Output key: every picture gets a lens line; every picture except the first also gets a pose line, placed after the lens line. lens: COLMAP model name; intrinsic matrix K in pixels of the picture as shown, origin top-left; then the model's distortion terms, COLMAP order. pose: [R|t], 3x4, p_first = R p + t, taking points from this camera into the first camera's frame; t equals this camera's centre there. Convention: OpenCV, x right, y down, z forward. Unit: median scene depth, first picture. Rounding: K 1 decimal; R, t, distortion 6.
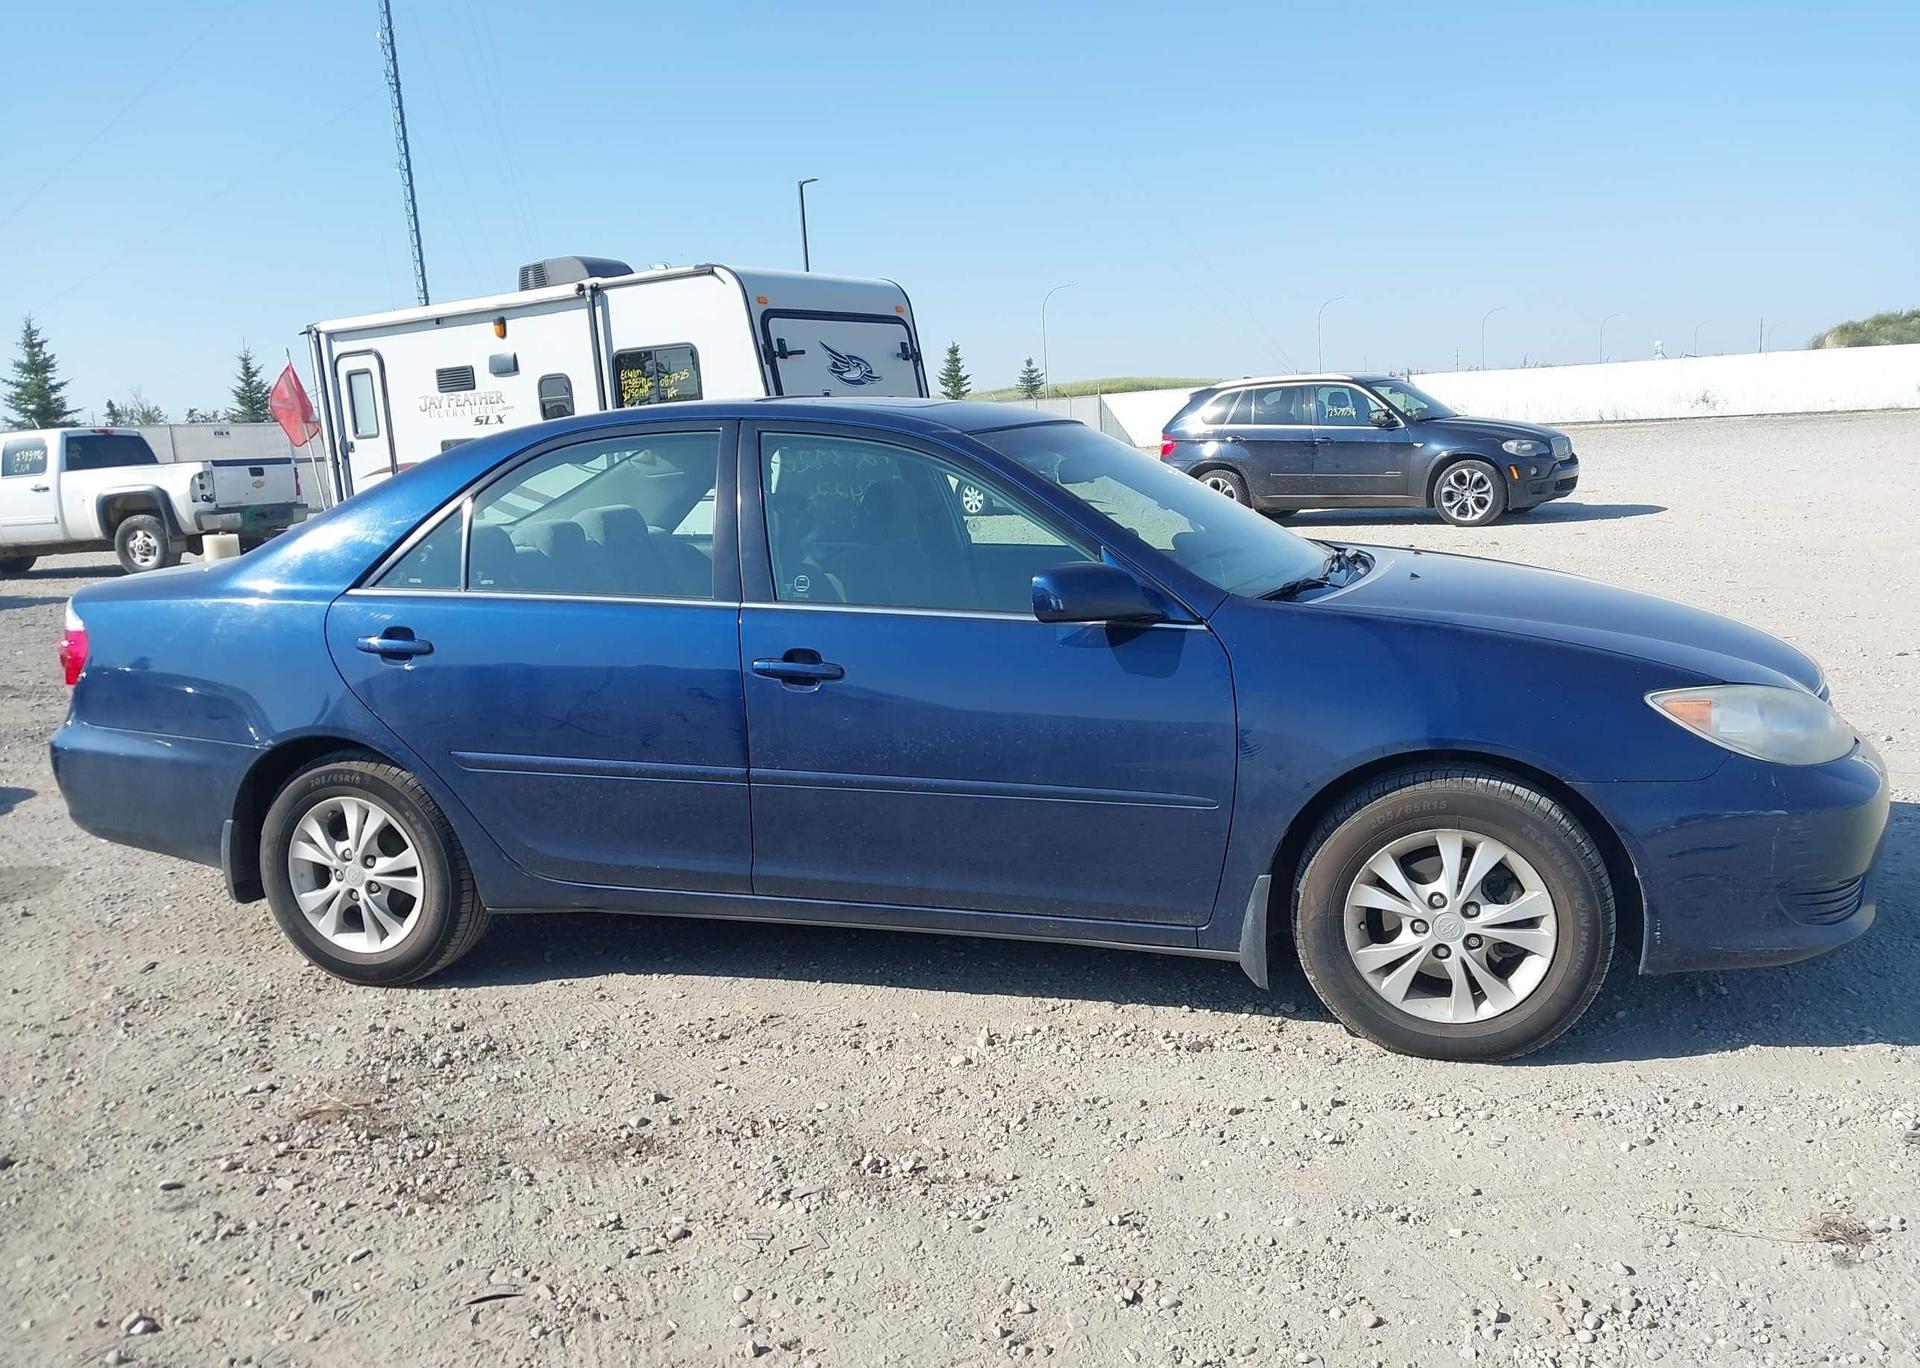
lens RADIAL K [[1524.4, 0, 949.2], [0, 1524.4, 703.6], [0, 0, 1]] dist [0.001910, -0.000358]
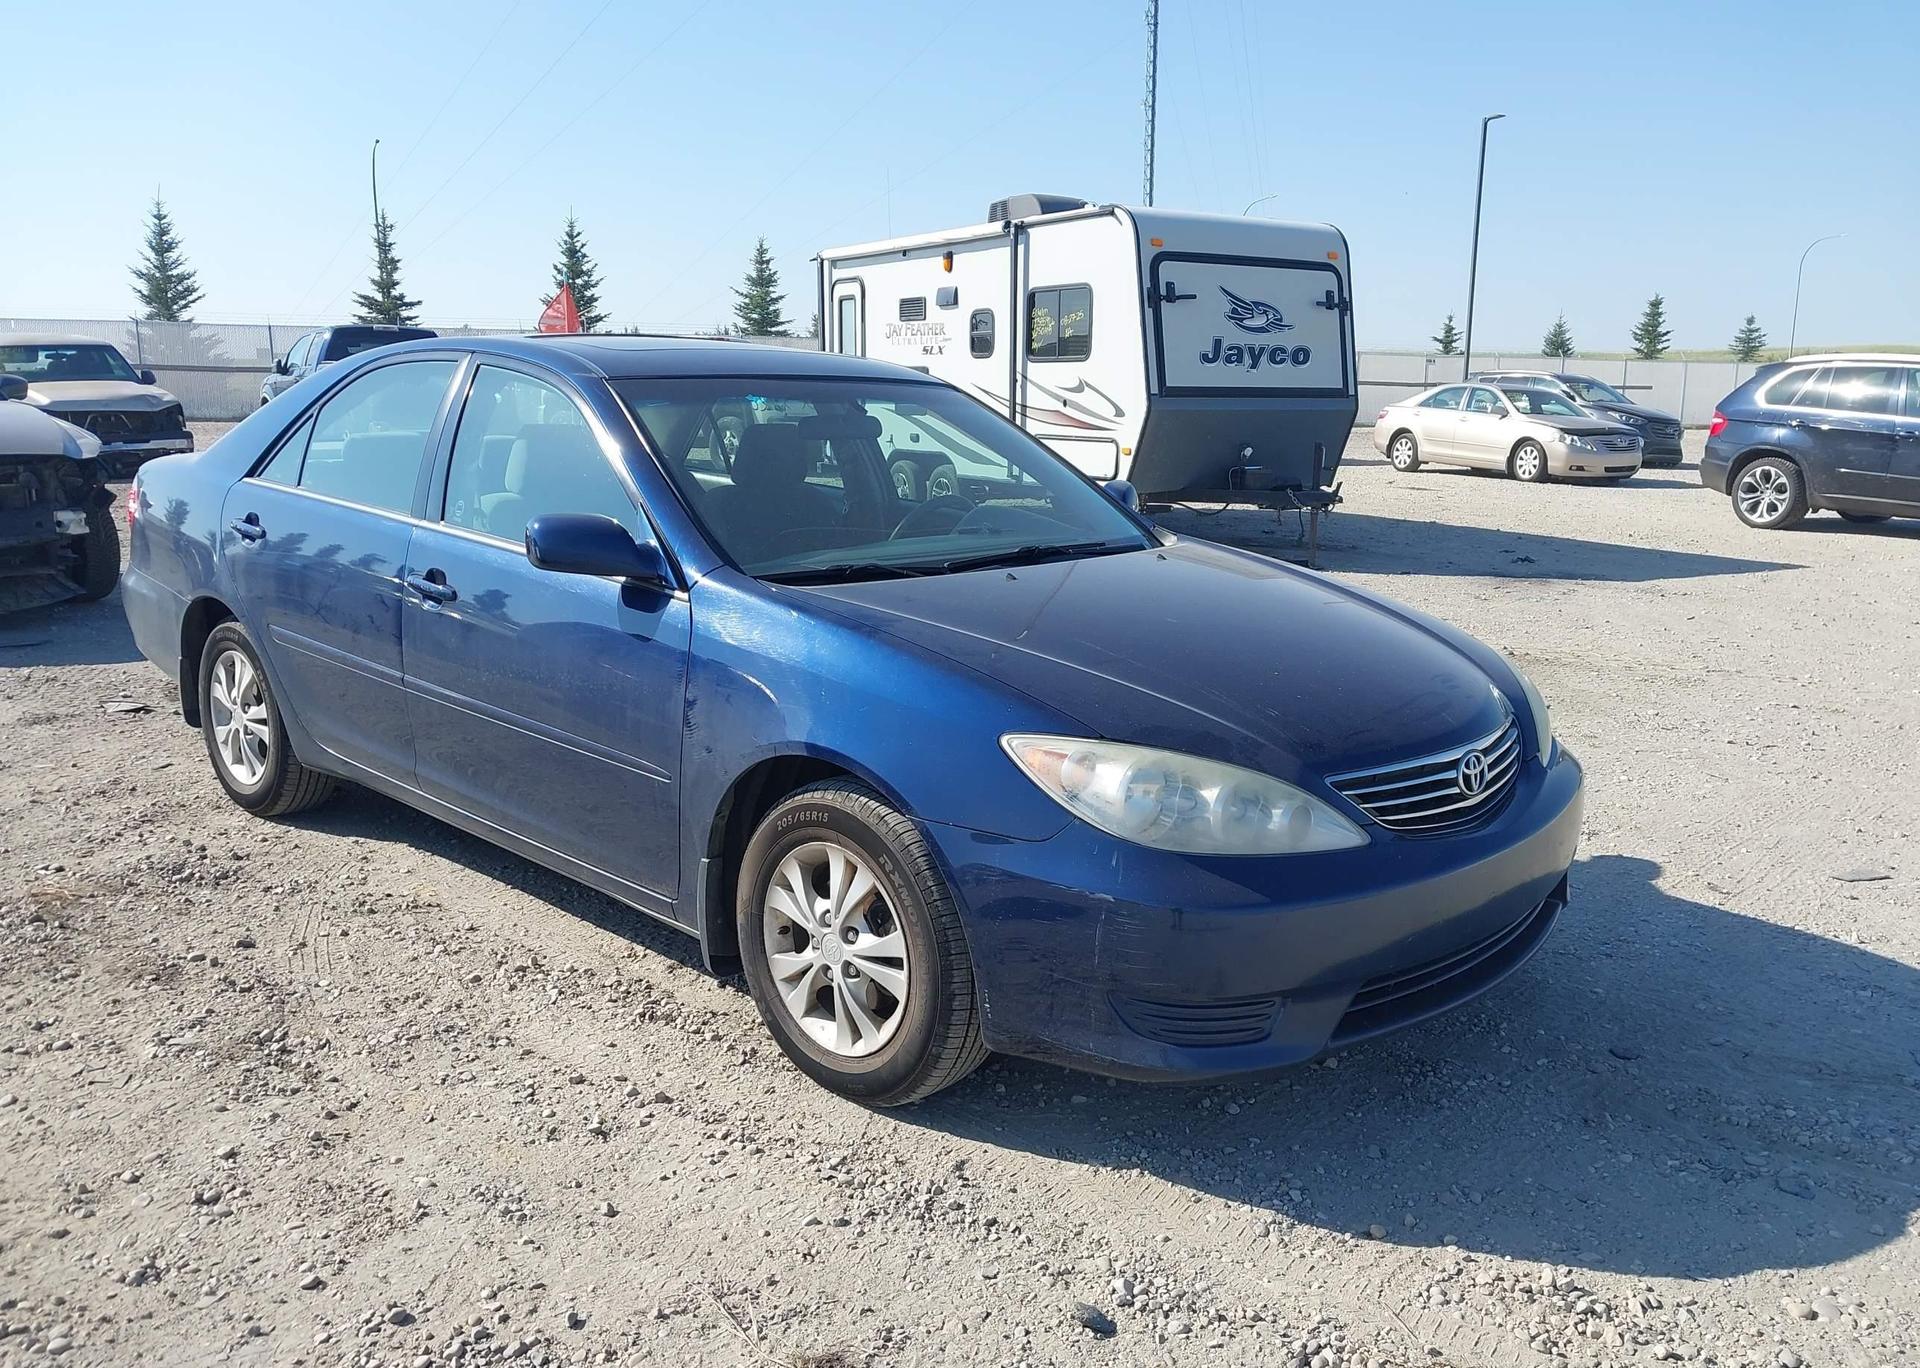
lens RADIAL K [[1524.4, 0, 954.2], [0, 1524.4, 674.4], [0, 0, 1]] dist [0.001910, -0.000358]
pose [[0.895756, 0.147798, -0.419258, 0.194745], [-0.138836, 0.988949, 0.051999, -0.019586], [0.422310, 0.011629, 0.906377, 0.049864]]
